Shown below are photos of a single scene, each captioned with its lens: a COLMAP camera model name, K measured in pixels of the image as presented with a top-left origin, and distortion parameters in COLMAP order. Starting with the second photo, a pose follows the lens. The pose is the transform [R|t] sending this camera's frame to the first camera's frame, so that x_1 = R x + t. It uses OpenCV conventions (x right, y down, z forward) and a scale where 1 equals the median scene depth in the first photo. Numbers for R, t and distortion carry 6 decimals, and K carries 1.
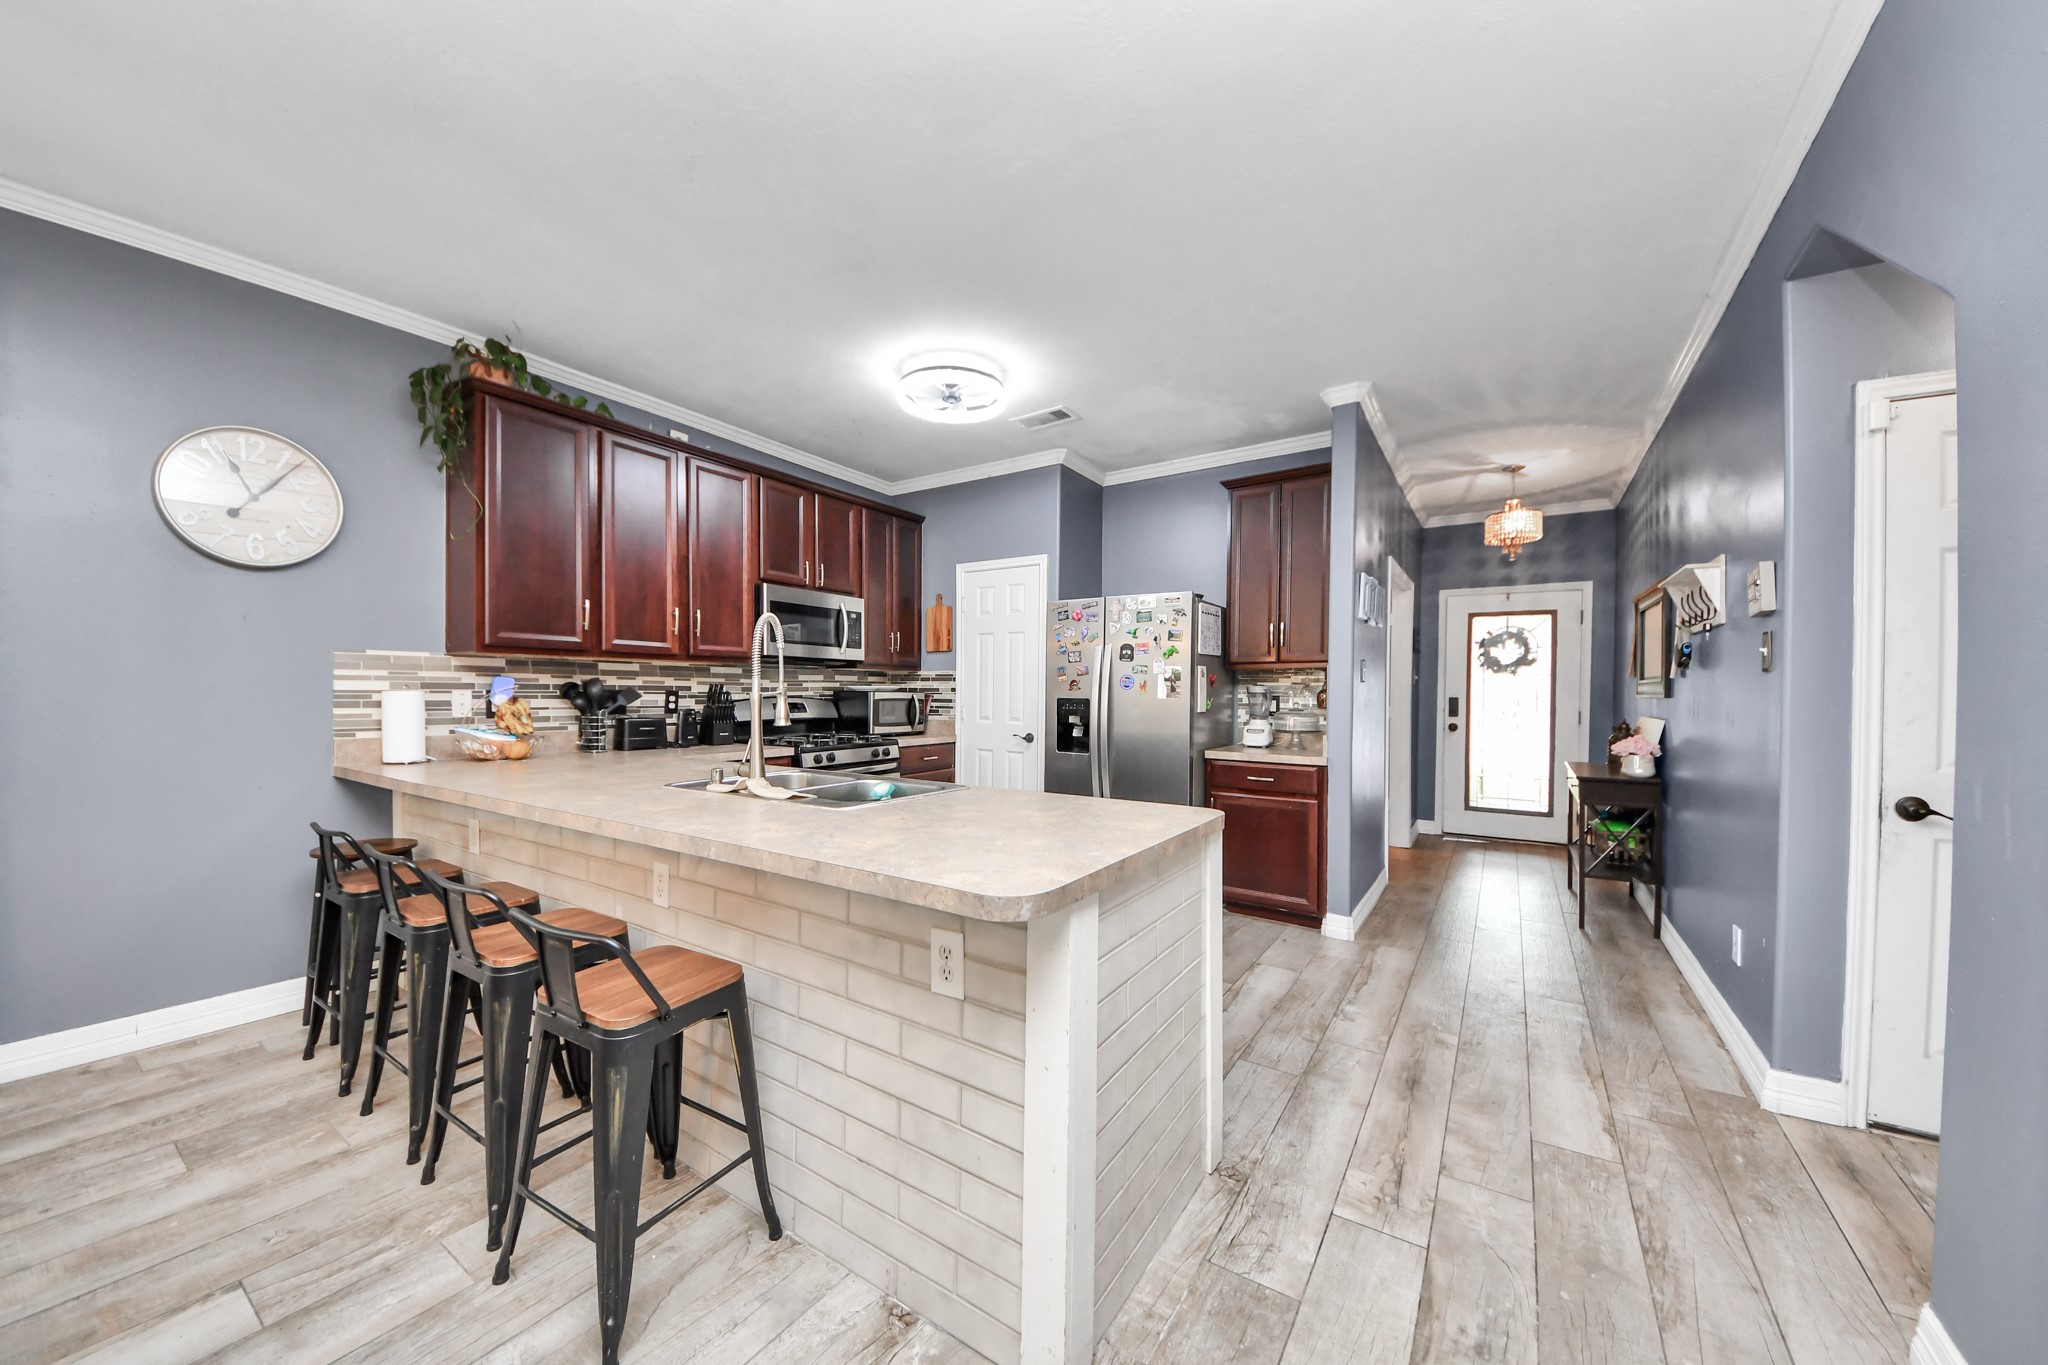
lens RADIAL K [[727.7, 0, 1028.5], [0, 727.7, 698.7], [0, 0, 1]] dist [-0.005017, -0.005450]
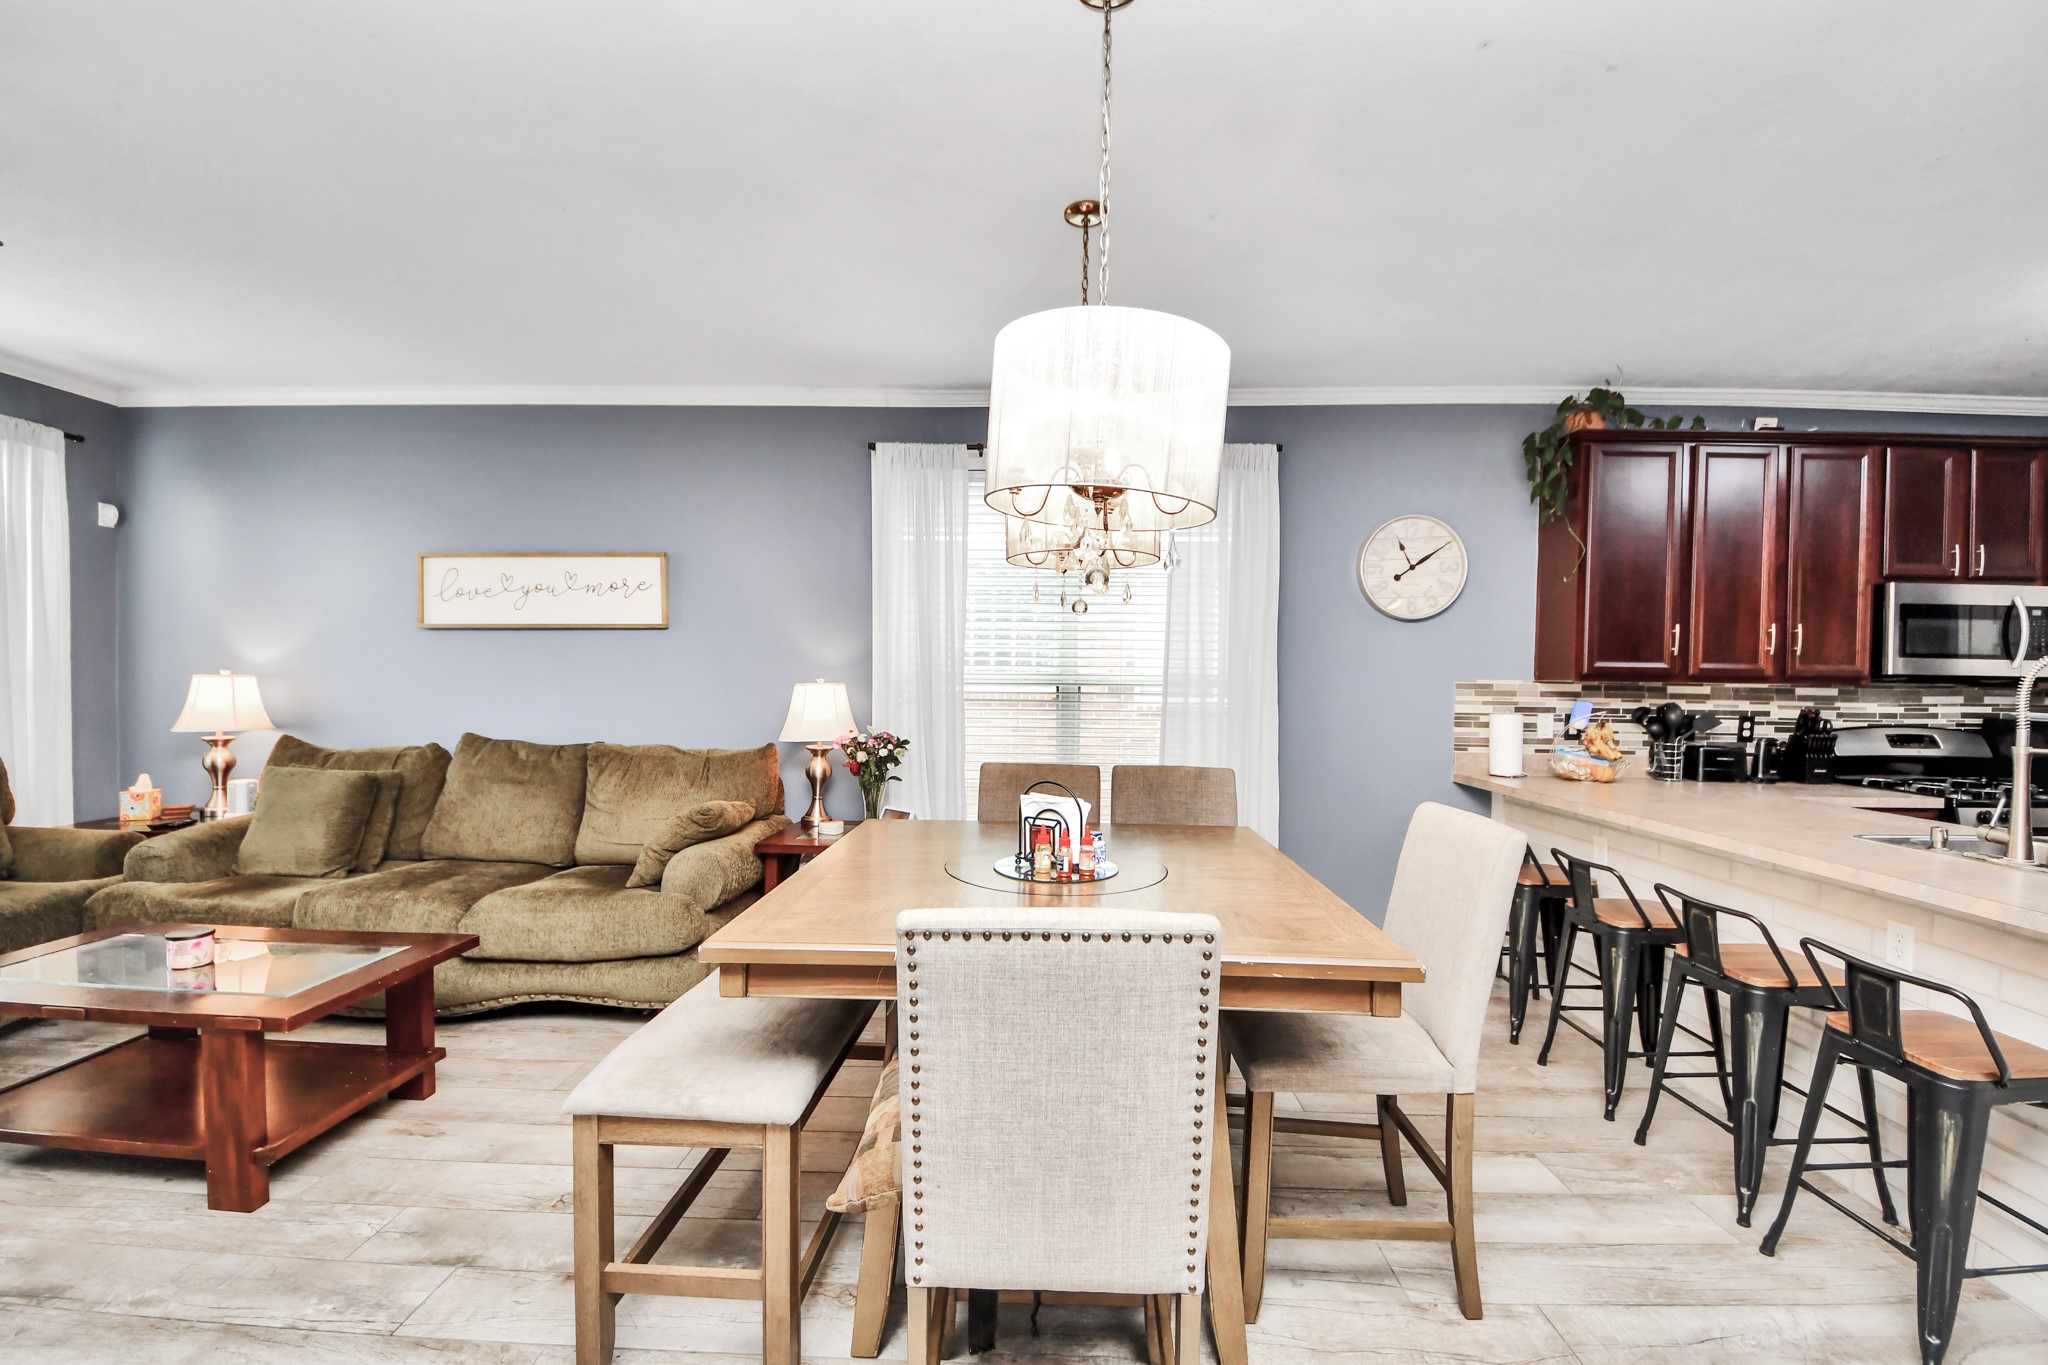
lens RADIAL K [[827.3, 0, 1018.6], [0, 827.3, 701.6], [0, 0, 1]] dist [-0.008907, -0.003841]
pose [[0.521227, 0.020099, -0.853181, -0.102366], [-0.019787, 0.999738, 0.011463, -0.021905], [0.853189, 0.010907, 0.521488, -0.257172]]
